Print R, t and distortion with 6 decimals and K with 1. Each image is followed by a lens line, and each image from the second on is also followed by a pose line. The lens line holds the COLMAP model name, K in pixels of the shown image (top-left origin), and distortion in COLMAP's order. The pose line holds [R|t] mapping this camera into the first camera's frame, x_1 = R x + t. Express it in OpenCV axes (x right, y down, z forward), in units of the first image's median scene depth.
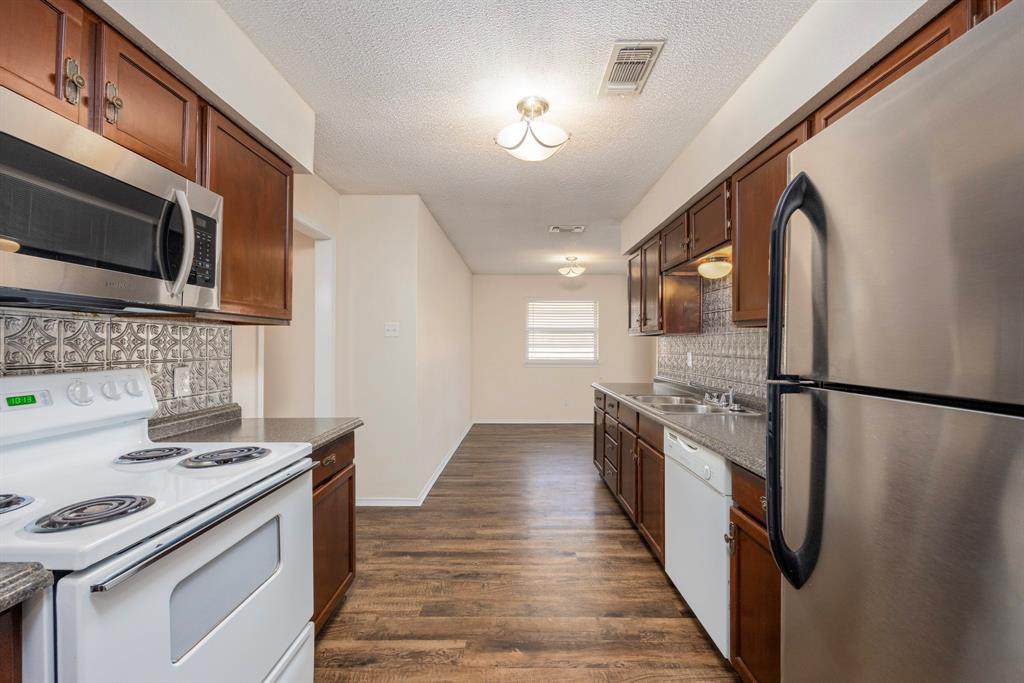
lens RADIAL K [[413.8, 0, 515.5], [0, 413.8, 343.7], [0, 0, 1]] dist [-0.001003, -0.000198]
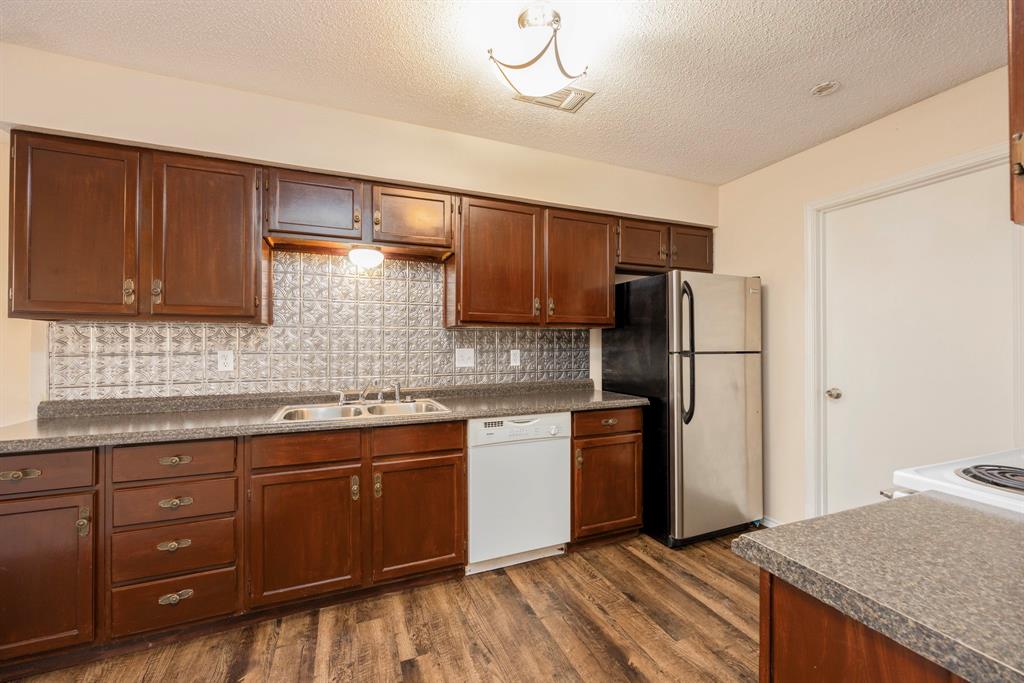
lens RADIAL K [[413.8, 0, 519.4], [0, 413.8, 341.8], [0, 0, 1]] dist [-0.001003, -0.000198]
pose [[-0.384695, 0.004645, 0.923032, -0.560071], [-0.001743, 0.999982, -0.005758, 0.013062], [-0.923042, -0.003824, -0.384680, 1.161500]]
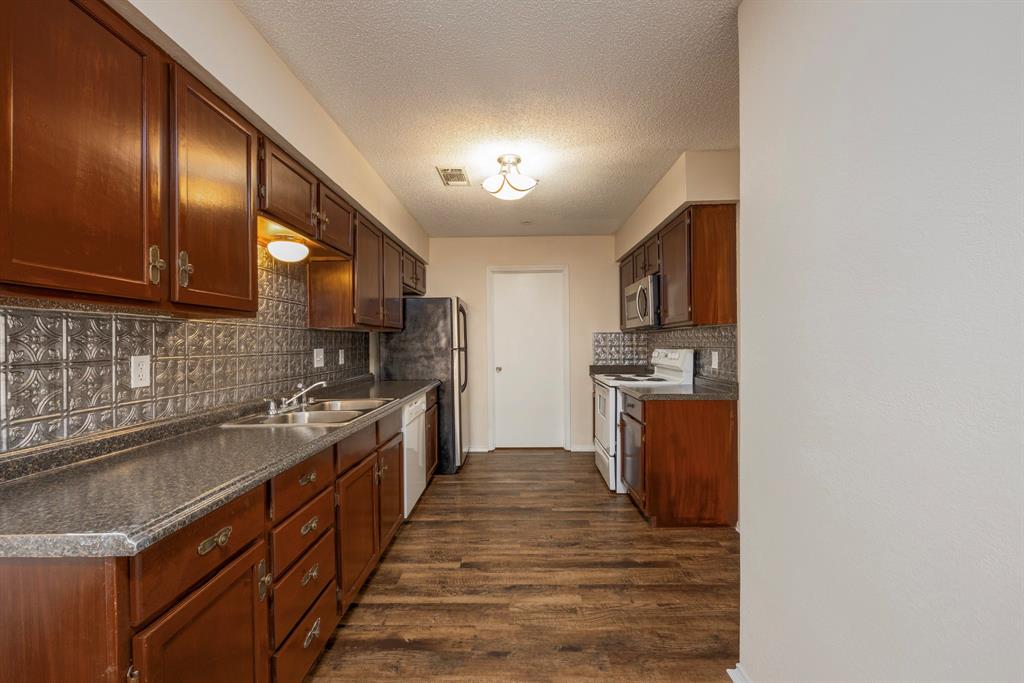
lens RADIAL K [[413.8, 0, 510.6], [0, 413.8, 341.6], [0, 0, 1]] dist [-0.001003, -0.000198]
pose [[-0.999740, 0.006557, 0.021836, 0.010182], [0.006483, 0.999973, -0.003438, 0.013027], [-0.021858, -0.003295, -0.999756, 2.051796]]
